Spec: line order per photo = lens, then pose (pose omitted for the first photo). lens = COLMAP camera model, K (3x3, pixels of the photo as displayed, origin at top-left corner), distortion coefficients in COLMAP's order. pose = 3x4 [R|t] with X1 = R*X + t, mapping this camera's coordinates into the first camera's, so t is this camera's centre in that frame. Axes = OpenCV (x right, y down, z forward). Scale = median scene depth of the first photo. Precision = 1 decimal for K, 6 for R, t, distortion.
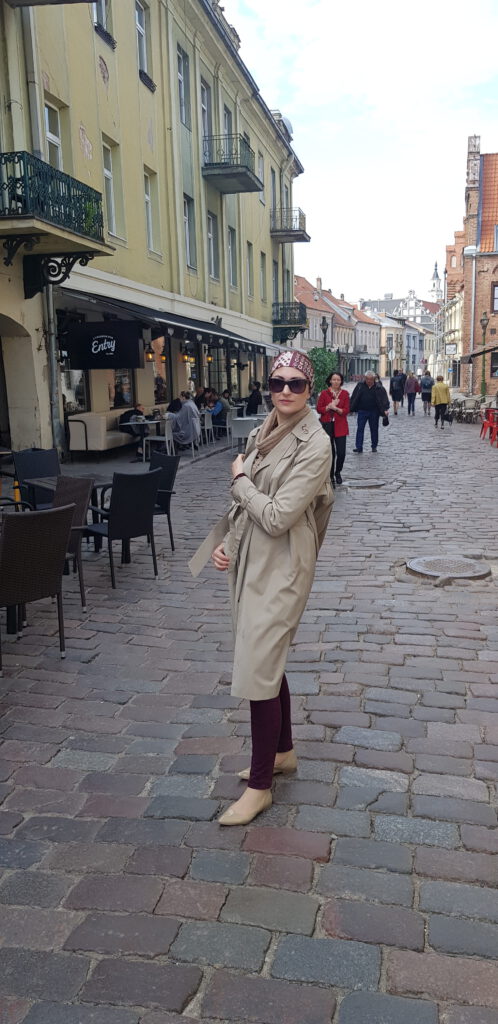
lens RADIAL K [[760.8, 0, 248.2], [0, 760.8, 472.4], [0, 0, 1]] dist [0.087044, -0.082630]
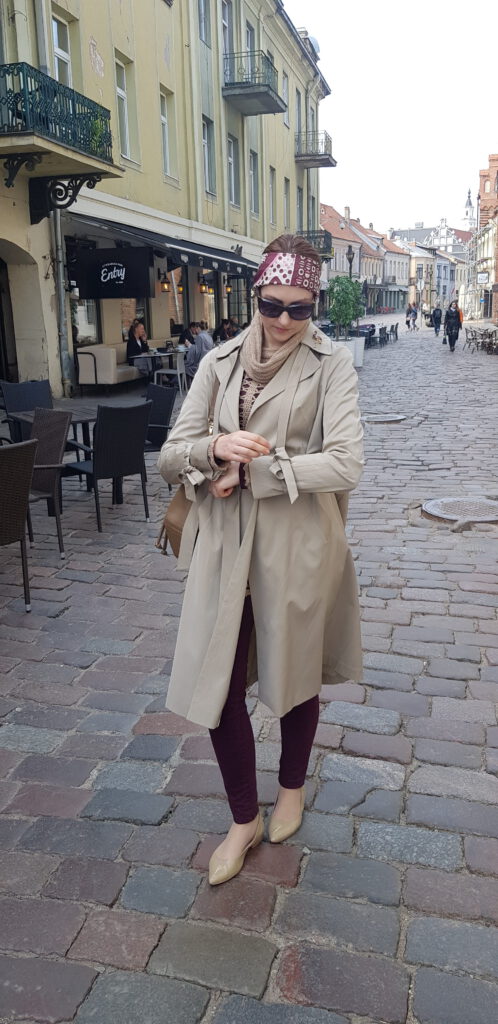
lens RADIAL K [[778.3, 0, 252.5], [0, 778.3, 442.6], [0, 0, 1]] dist [0.091594, -0.097543]
pose [[0.999691, 0.000497, -0.024872, 0.026236], [0.000599, 0.999031, 0.044015, 0.003759], [0.024870, -0.044016, 0.998721, 0.067533]]
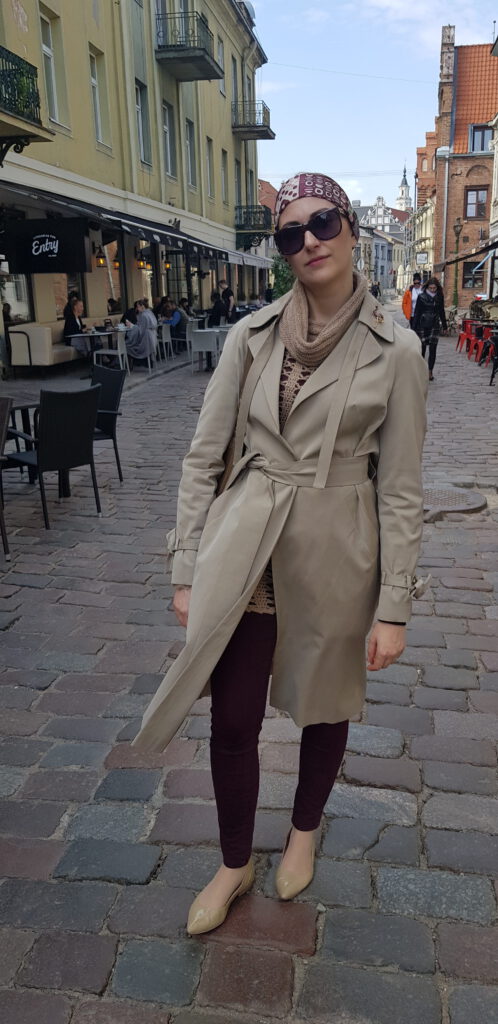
lens RADIAL K [[781.4, 0, 272.1], [0, 781.4, 479.8], [0, 0, 1]] dist [0.068970, -0.080737]
pose [[0.997088, -0.012967, 0.075145, 0.005940], [0.004258, 0.993365, 0.114921, -0.000427], [-0.076137, -0.114267, 0.990528, 0.114927]]
